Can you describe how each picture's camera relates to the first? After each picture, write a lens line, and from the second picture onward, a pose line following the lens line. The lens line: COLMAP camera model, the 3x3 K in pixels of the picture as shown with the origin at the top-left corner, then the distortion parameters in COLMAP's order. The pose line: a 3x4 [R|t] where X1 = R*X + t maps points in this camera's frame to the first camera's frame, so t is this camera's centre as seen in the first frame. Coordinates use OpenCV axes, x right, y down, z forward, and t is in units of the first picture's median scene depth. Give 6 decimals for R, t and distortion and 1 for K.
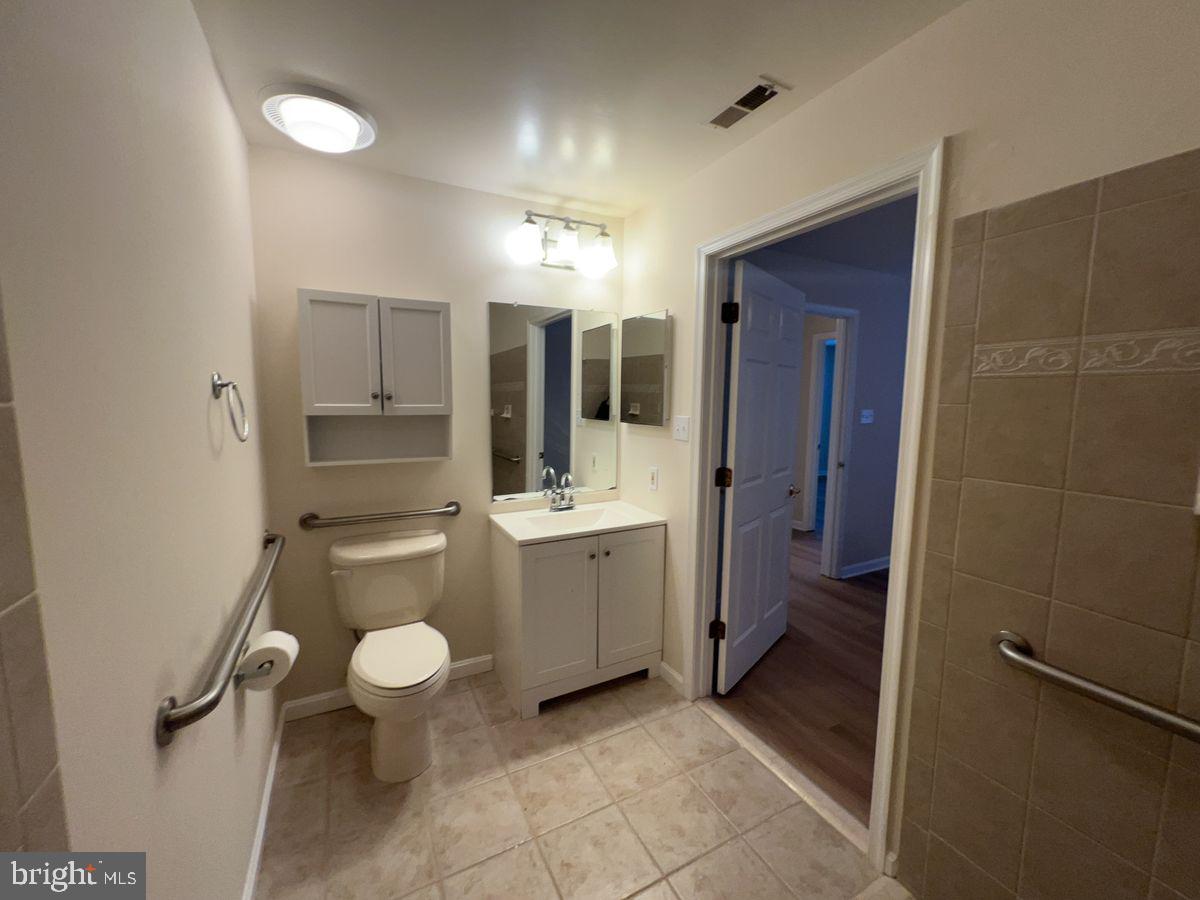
lens RADIAL K [[480.4, 0, 600.0], [0, 480.4, 450.0], [0, 0, 1]] dist [-0.000462, -0.000089]
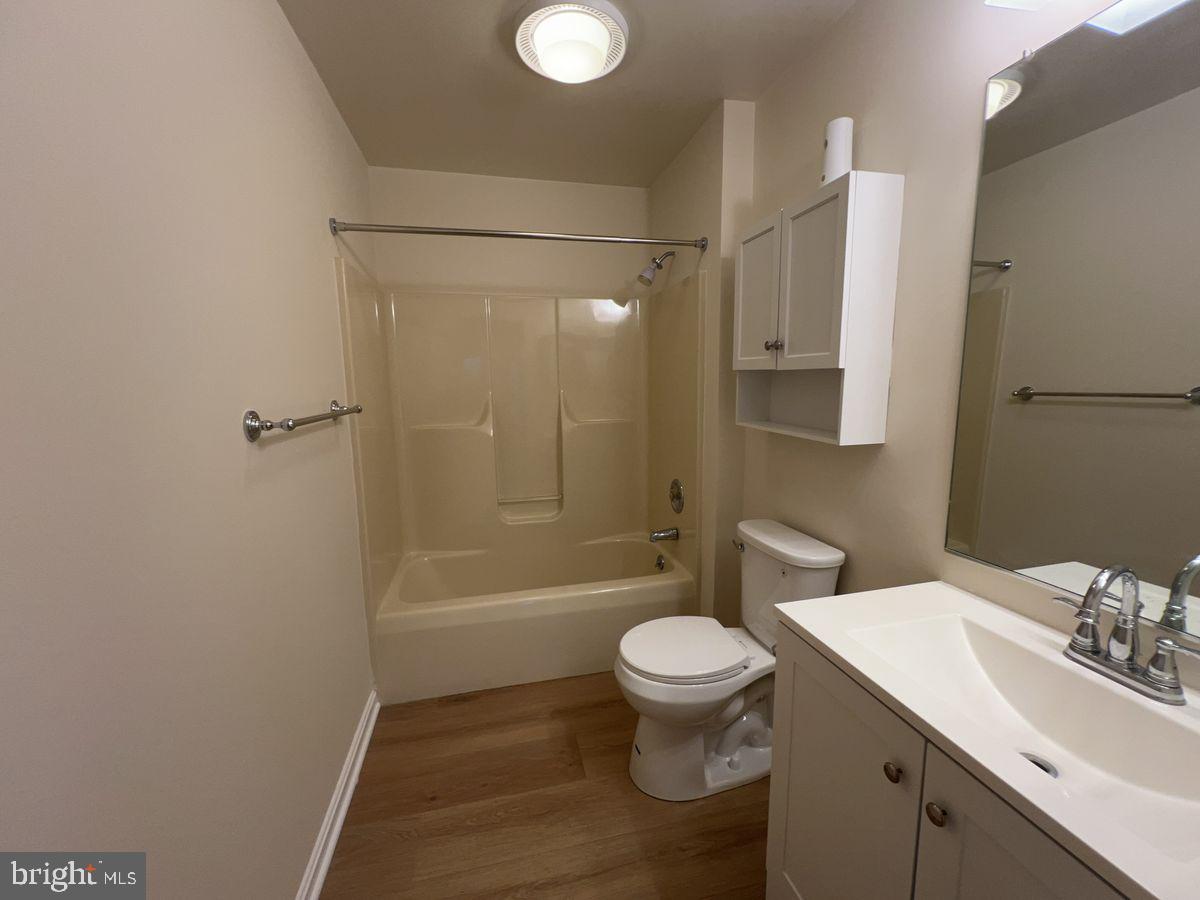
lens RADIAL K [[480.4, 0, 600.0], [0, 480.4, 450.0], [0, 0, 1]] dist [-0.000462, -0.000089]
pose [[-0.251967, 0.138124, -0.957828, 0.363267], [-0.097365, 0.981121, 0.167096, -0.048131], [0.962825, 0.135362, -0.233762, 0.924289]]
